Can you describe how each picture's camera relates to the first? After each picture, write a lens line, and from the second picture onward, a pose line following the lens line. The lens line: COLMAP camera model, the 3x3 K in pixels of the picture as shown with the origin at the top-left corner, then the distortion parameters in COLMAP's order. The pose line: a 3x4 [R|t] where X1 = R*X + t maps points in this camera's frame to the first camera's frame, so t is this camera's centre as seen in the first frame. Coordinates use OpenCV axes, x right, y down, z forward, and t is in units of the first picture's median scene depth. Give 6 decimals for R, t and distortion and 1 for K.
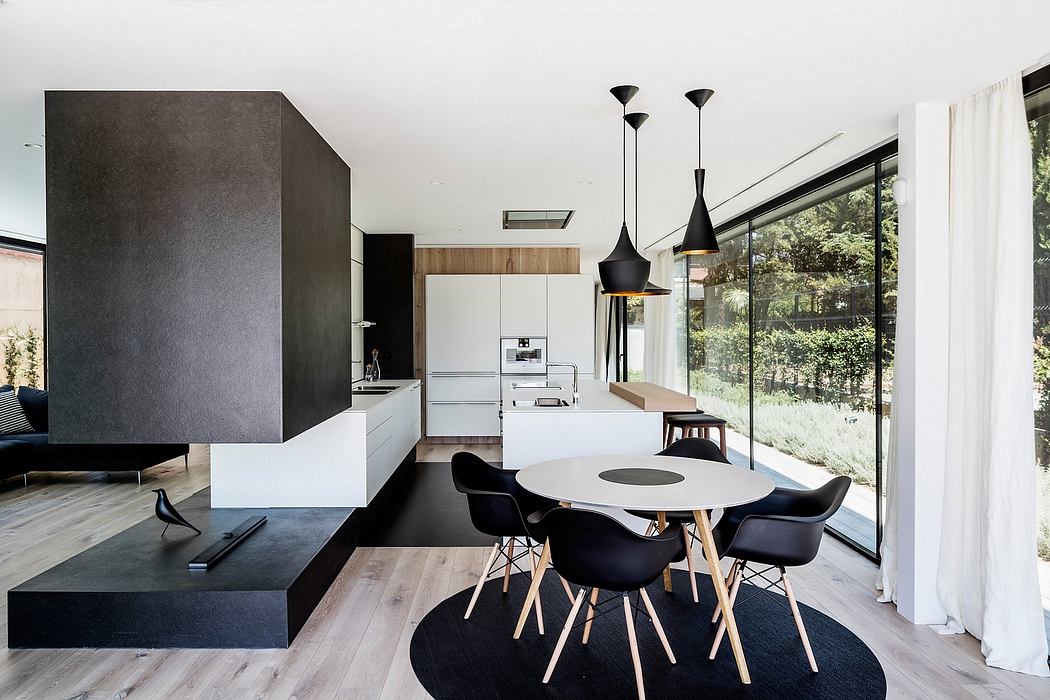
lens RADIAL K [[2085.2, 0, 525.2], [0, 2085.2, 353.1], [0, 0, 1]] dist [-0.086018, 0.000000]
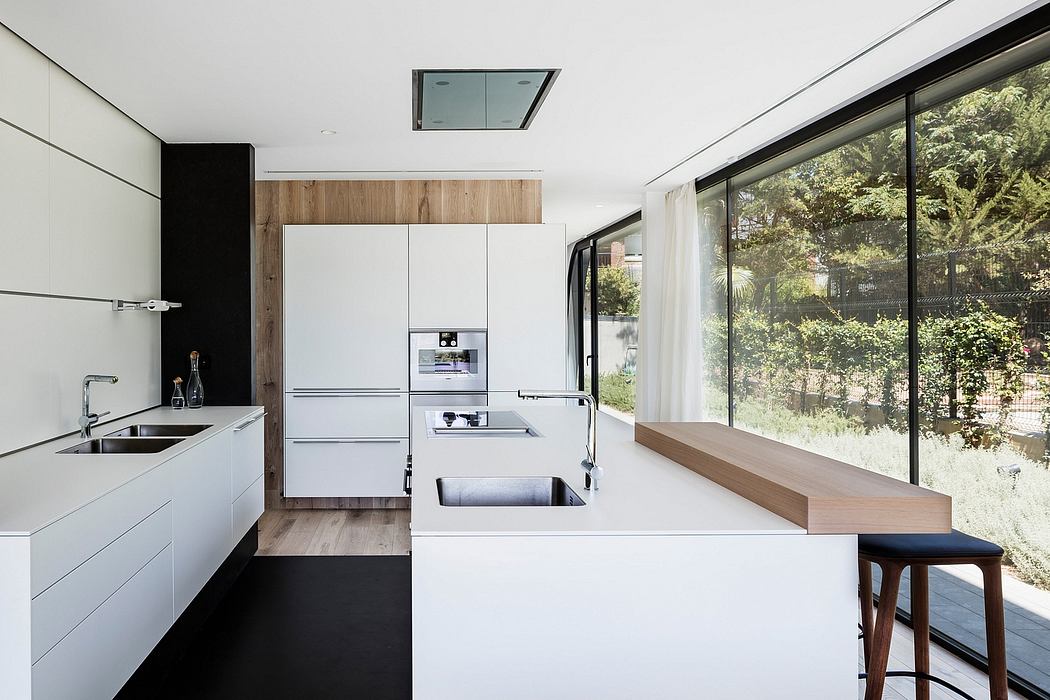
lens RADIAL K [[2085.2, 0, 523.6], [0, 2085.2, 349.8], [0, 0, 1]] dist [-0.086018, 0.000000]
pose [[0.999111, -0.000862, 0.042150, -0.004112], [0.000810, 0.999999, 0.001252, -0.002538], [-0.042151, -0.001217, 0.999111, 0.396849]]
